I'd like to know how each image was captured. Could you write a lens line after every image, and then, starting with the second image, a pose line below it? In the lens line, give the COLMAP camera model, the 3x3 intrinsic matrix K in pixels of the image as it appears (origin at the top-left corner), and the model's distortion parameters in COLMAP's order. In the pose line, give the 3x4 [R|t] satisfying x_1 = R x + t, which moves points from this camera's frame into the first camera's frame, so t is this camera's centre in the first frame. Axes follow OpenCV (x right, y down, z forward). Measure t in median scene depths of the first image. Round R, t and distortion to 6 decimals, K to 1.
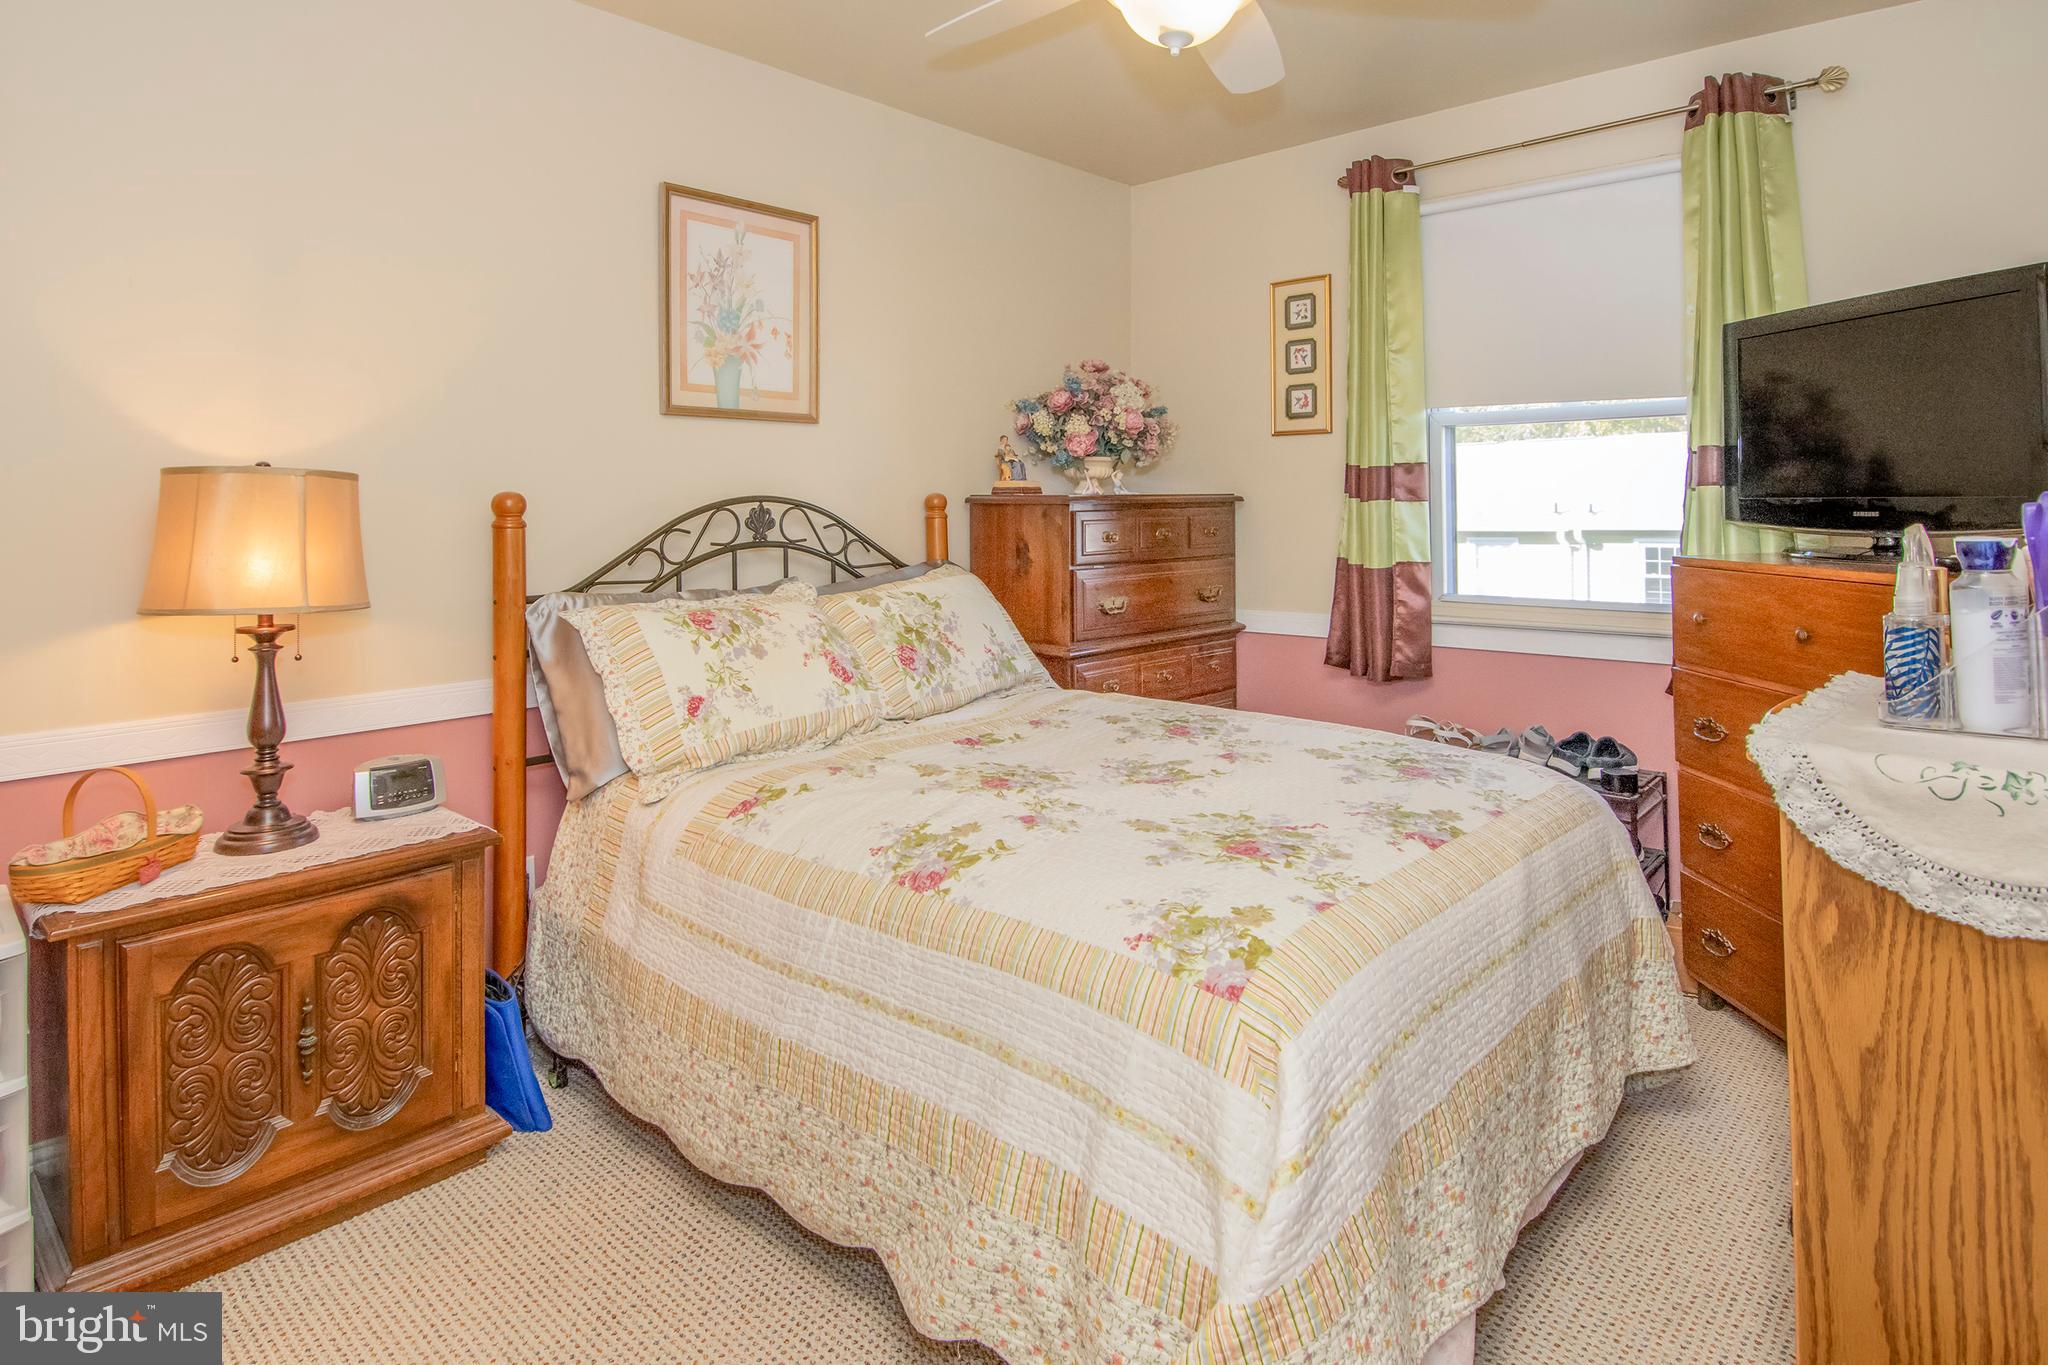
lens RADIAL K [[1115.5, 0, 1018.5], [0, 1115.5, 679.7], [0, 0, 1]] dist [0.048565, -0.043155]
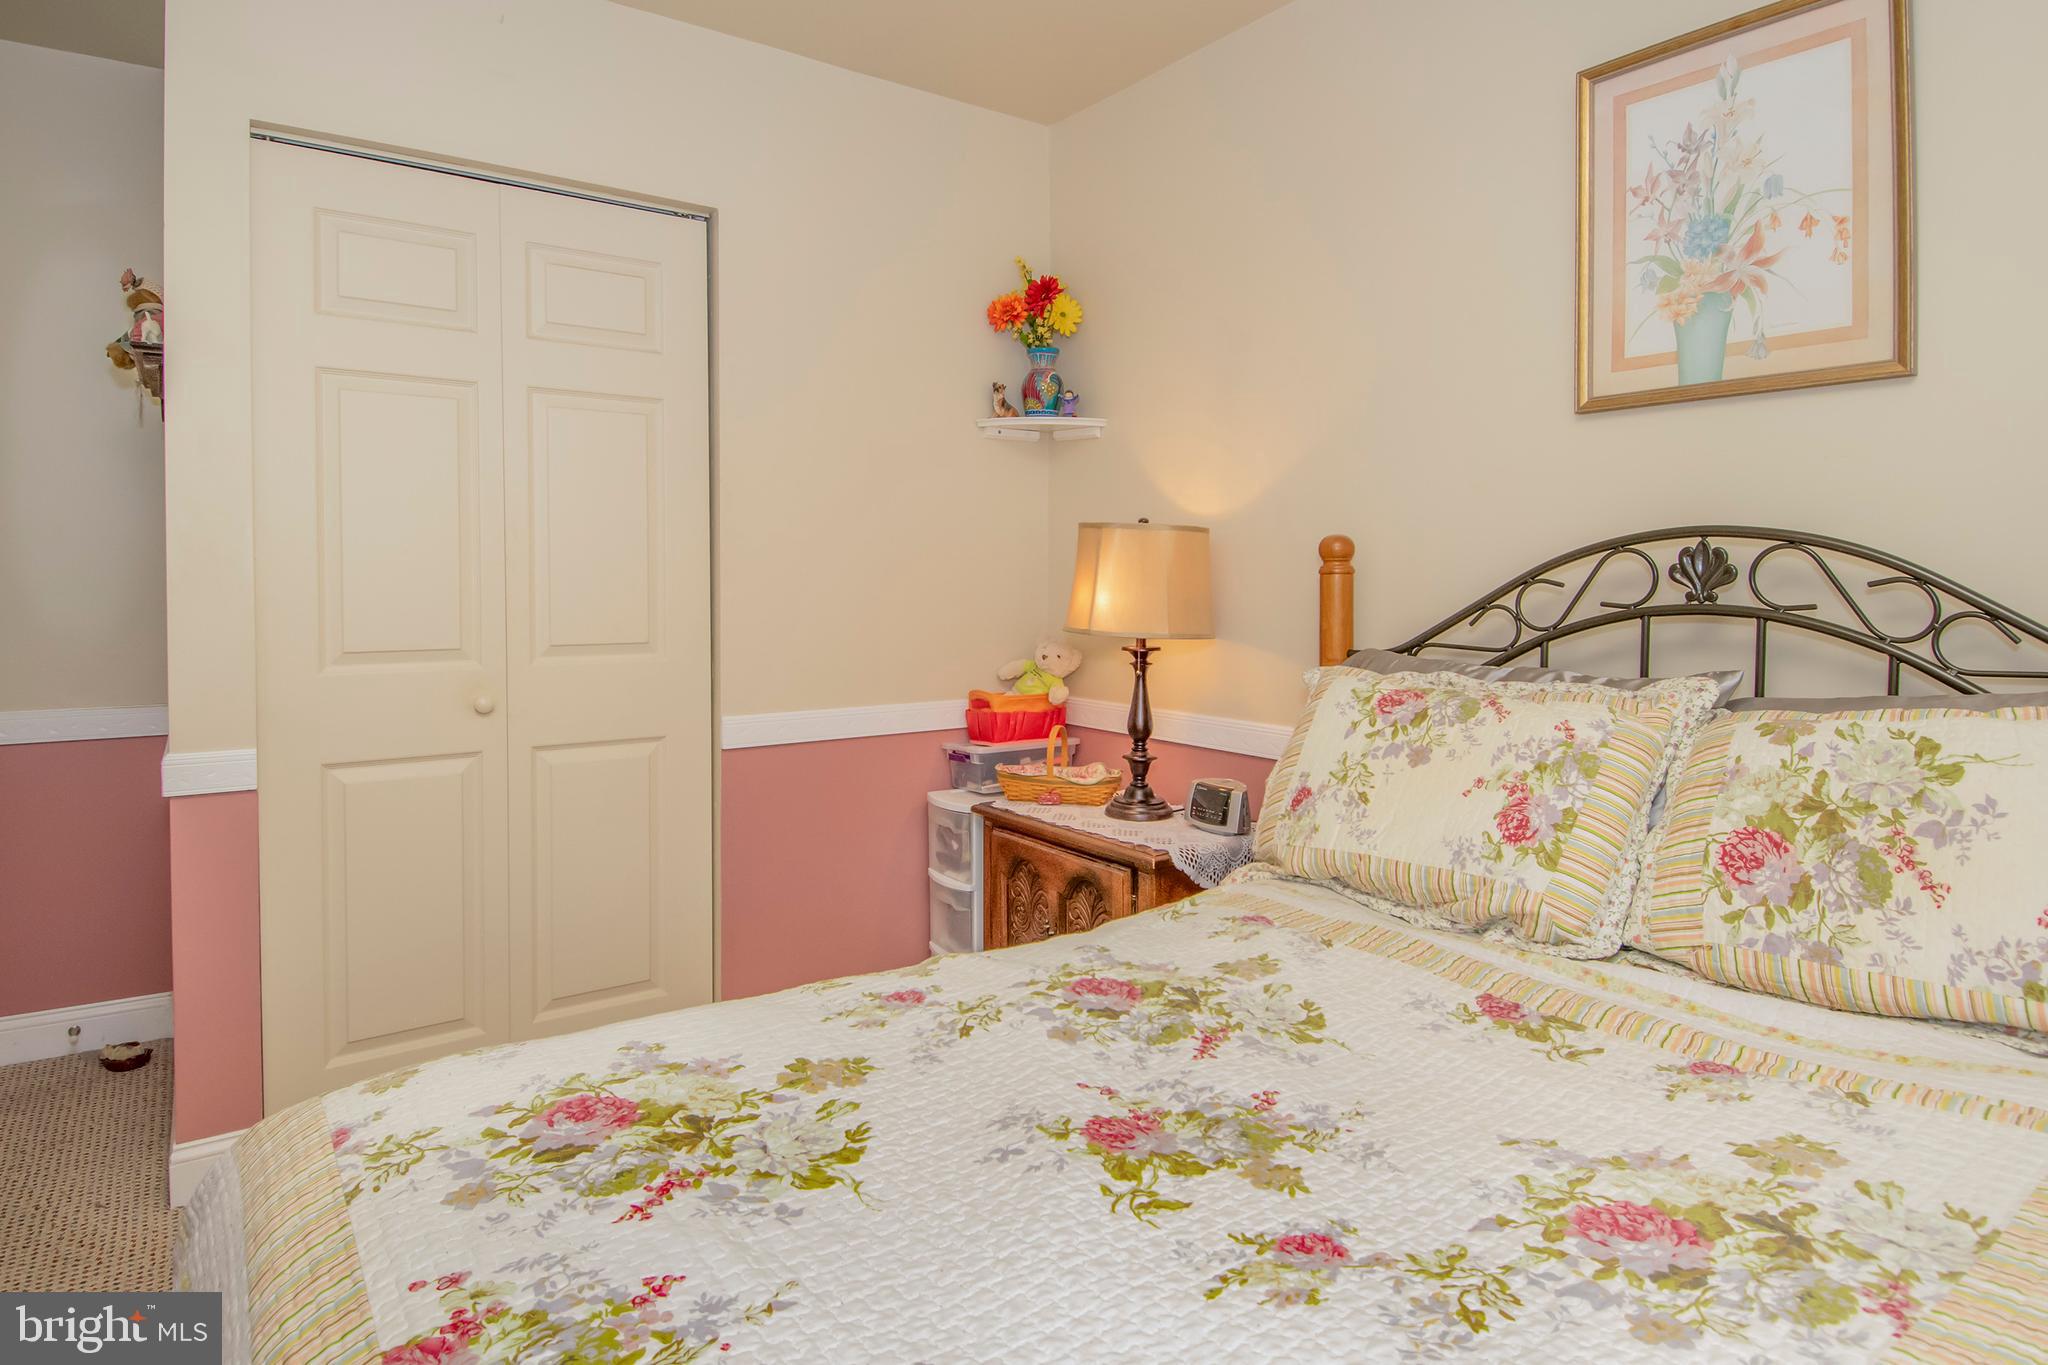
lens RADIAL K [[1107.0, 0, 979.0], [0, 1107.0, 722.1], [0, 0, 1]] dist [0.047311, -0.039132]
pose [[-0.212886, 0.138252, -0.967247, 0.444328], [-0.151196, 0.973353, 0.172403, -0.112926], [0.965308, 0.182946, -0.186310, 0.792434]]
